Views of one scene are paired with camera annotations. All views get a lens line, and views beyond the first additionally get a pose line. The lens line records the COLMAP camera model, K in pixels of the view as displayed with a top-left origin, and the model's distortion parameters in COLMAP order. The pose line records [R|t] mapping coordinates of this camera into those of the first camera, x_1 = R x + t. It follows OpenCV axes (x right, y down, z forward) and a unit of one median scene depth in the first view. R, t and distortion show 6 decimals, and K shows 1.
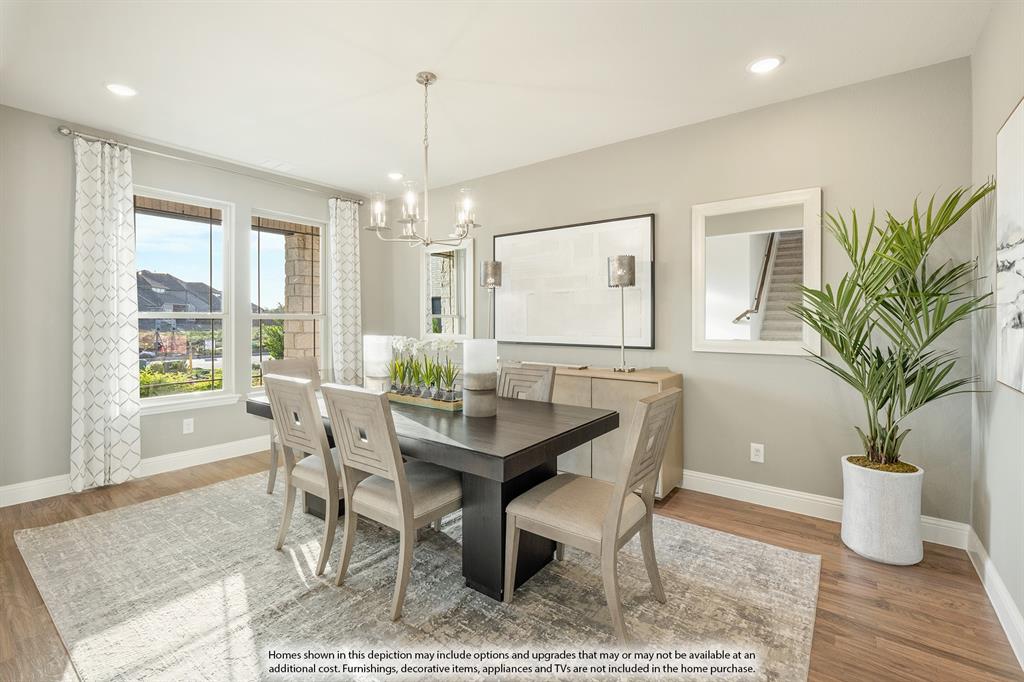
lens RADIAL K [[453.1, 0, 483.4], [0, 453.1, 317.8], [0, 0, 1]] dist [-0.001852, -0.000042]
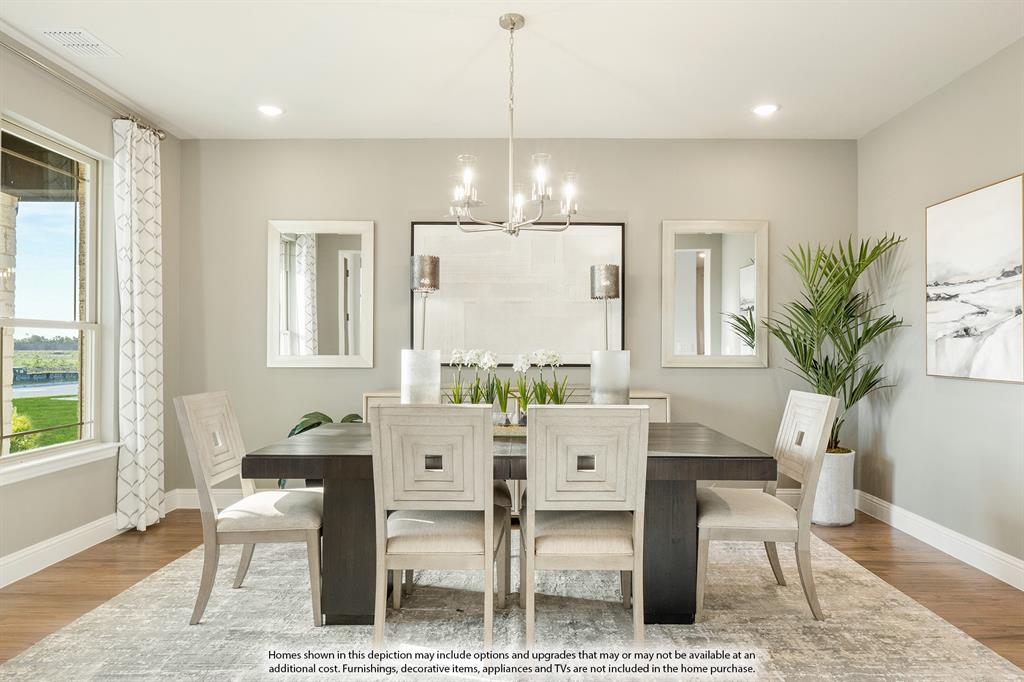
lens RADIAL K [[621.8, 0, 515.0], [0, 621.8, 345.1], [0, 0, 1]] dist [-0.001974, 0.000114]
pose [[0.793857, 0.004426, 0.608089, -0.604594], [-0.005930, 0.999982, 0.000462, 0.025414], [-0.608076, -0.003973, 0.793869, 0.112075]]
